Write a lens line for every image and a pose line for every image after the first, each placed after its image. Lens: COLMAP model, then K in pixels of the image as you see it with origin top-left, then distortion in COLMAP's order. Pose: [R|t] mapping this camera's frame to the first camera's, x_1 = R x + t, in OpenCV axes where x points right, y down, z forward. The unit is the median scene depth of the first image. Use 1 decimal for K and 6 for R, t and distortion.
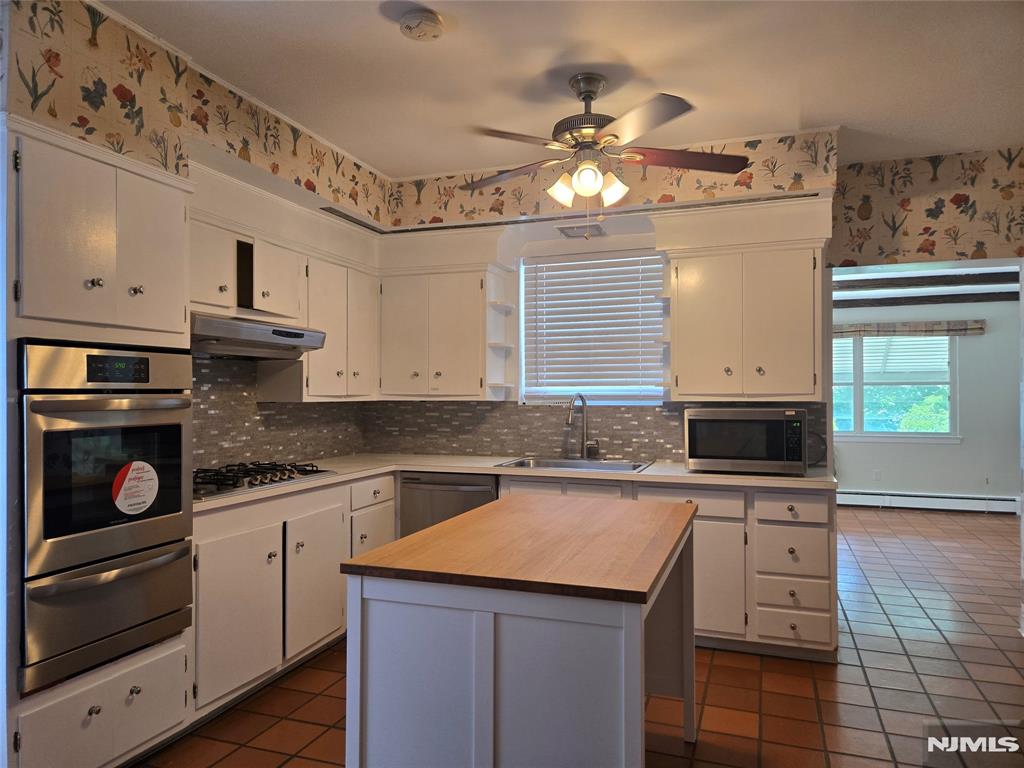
lens RADIAL K [[684.8, 0, 506.0], [0, 684.8, 391.9], [0, 0, 1]] dist [0.037227, -0.027656]
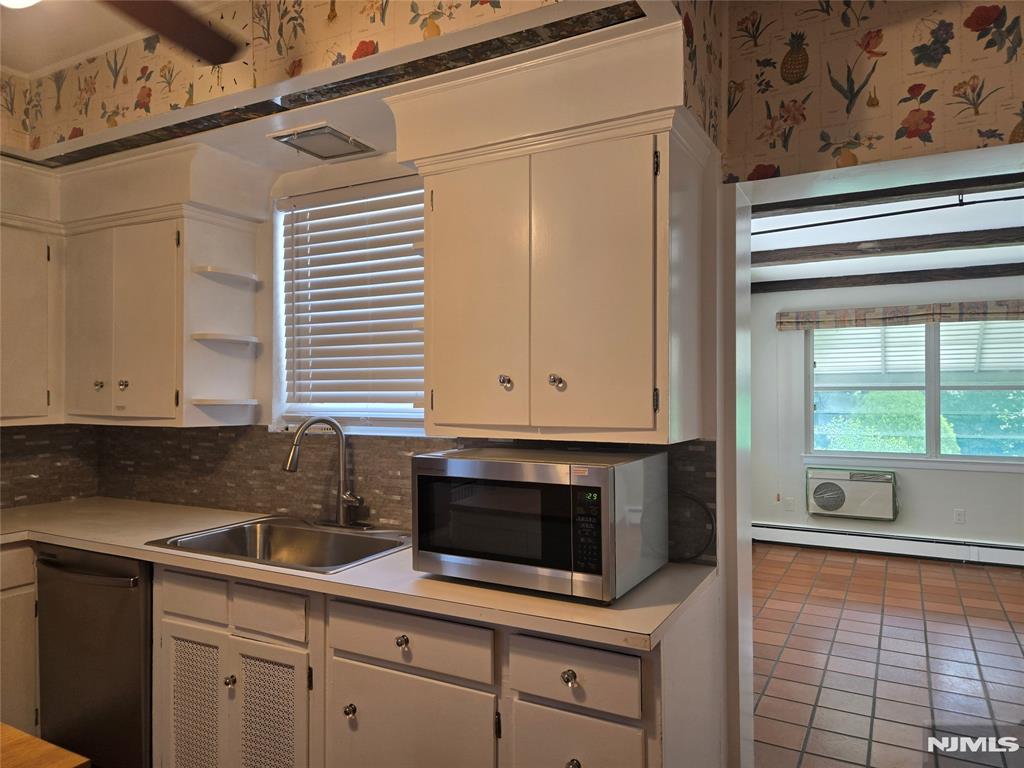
lens RADIAL K [[684.8, 0, 521.3], [0, 684.8, 389.2], [0, 0, 1]] dist [0.037227, -0.027656]
pose [[0.989619, -0.000506, -0.143715, 0.379138], [0.000762, 0.999998, 0.001724, -0.023633], [0.143714, -0.001816, 0.989618, 0.449484]]
